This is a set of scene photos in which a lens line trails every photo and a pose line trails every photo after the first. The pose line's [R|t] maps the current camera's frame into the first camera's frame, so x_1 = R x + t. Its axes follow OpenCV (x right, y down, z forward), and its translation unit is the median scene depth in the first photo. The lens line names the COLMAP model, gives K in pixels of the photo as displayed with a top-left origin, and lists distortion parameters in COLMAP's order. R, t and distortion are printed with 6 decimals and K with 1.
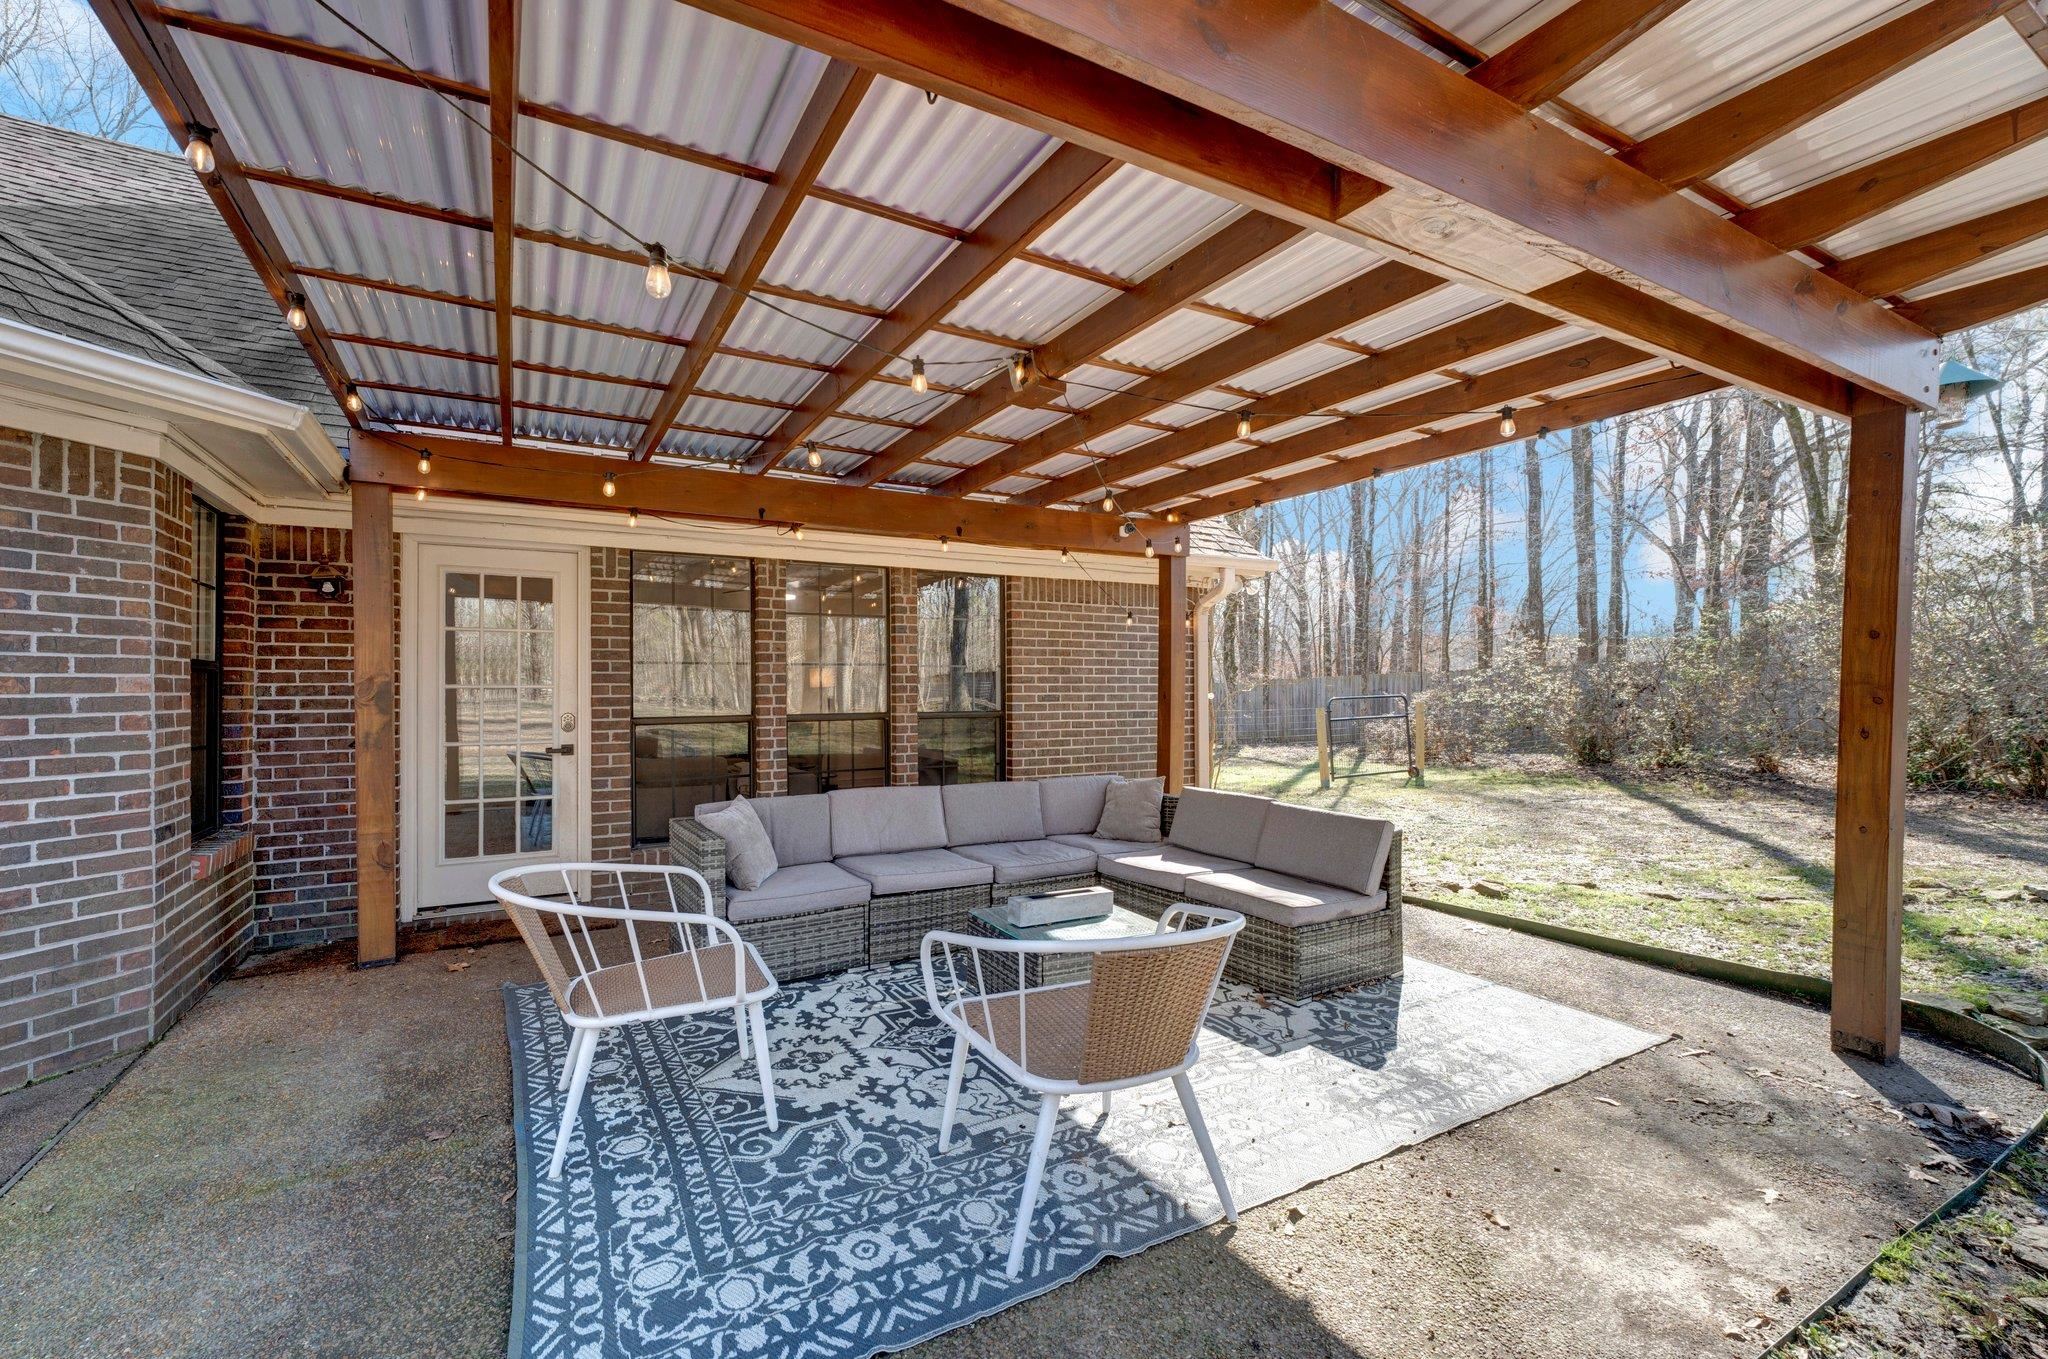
lens RADIAL K [[886.1, 0, 1023.8], [0, 886.1, 687.0], [0, 0, 1]] dist [-0.004776, -0.000366]
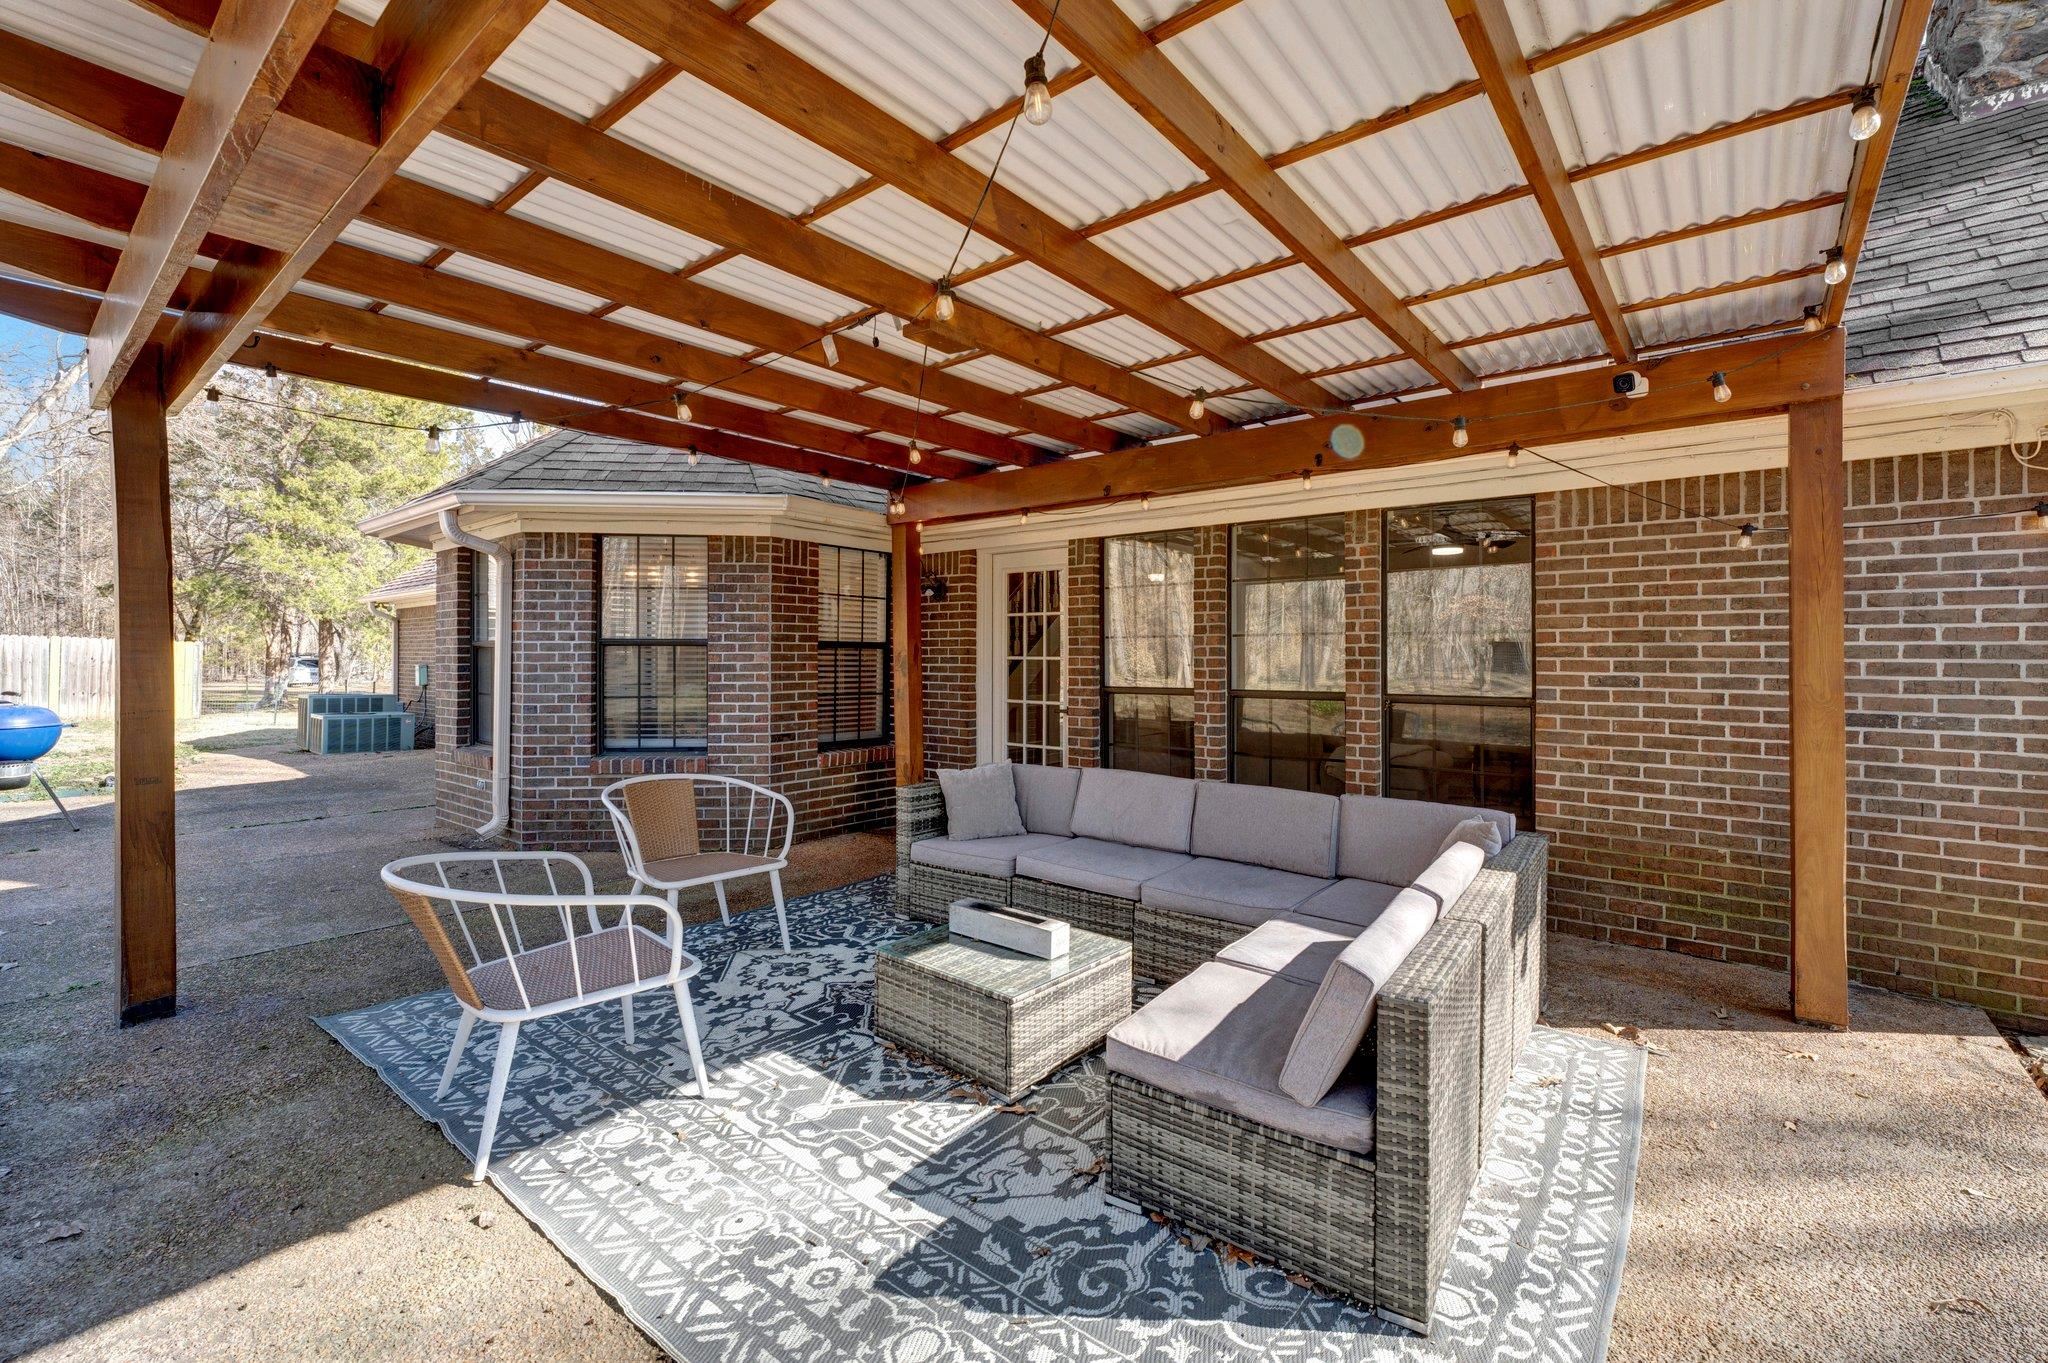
lens RADIAL K [[886.1, 0, 1000.5], [0, 886.1, 652.7], [0, 0, 1]] dist [-0.004776, -0.000366]
pose [[0.346157, 0.000771, -0.938176, 0.945839], [-0.001291, 0.999999, 0.000346, -0.014043], [0.938176, 0.001092, 0.346157, 0.806762]]
